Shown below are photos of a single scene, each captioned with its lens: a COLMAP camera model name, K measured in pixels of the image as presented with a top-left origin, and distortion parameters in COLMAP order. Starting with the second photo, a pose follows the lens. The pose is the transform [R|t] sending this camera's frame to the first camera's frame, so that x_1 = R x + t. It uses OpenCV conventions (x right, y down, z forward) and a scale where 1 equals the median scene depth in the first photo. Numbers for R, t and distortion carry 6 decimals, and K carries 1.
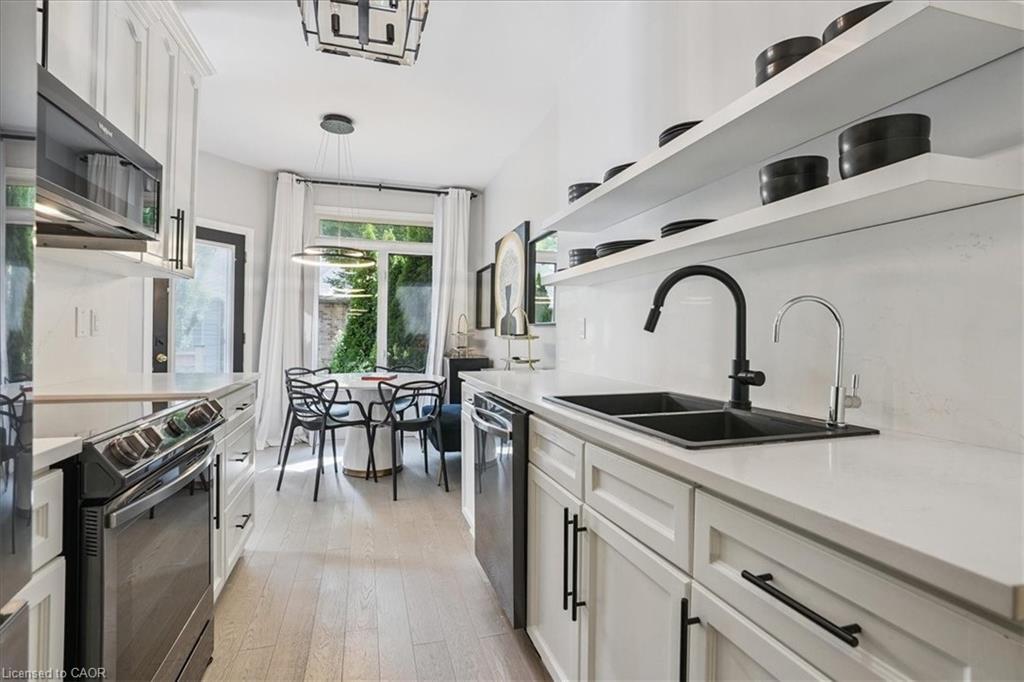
lens RADIAL K [[482.8, 0, 501.2], [0, 482.8, 337.5], [0, 0, 1]] dist [-0.057730, 0.025402]
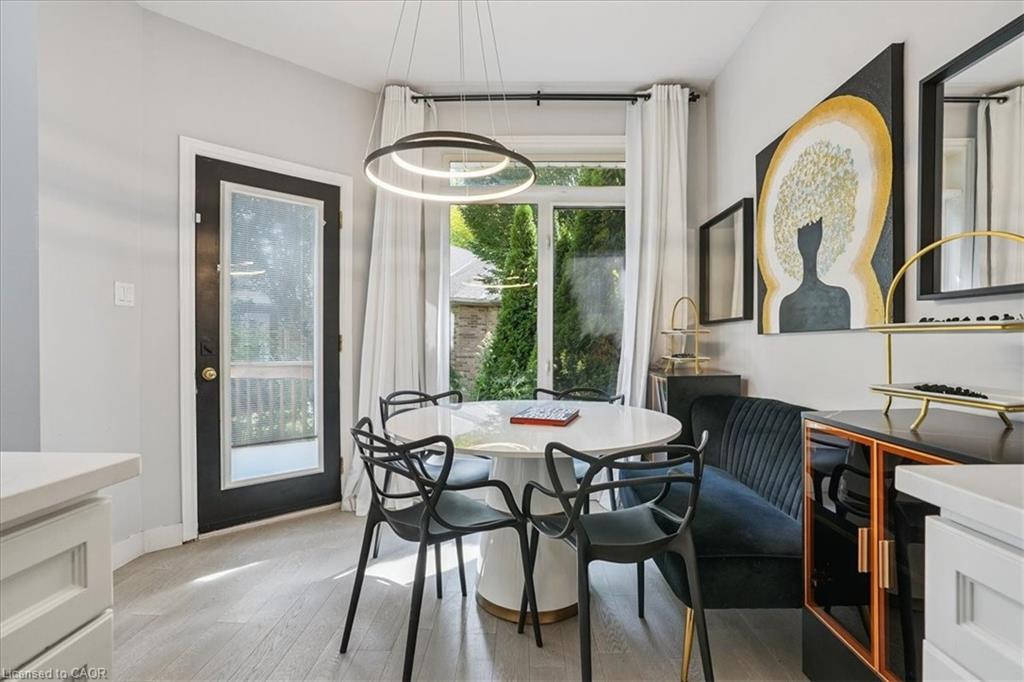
lens RADIAL K [[482.8, 0, 501.2], [0, 482.8, 337.5], [0, 0, 1]] dist [-0.057730, 0.025402]
pose [[0.948868, -0.013367, -0.315391, -0.114371], [0.008808, 0.999835, -0.015877, 0.006473], [0.315551, 0.012287, 0.948829, 0.424991]]
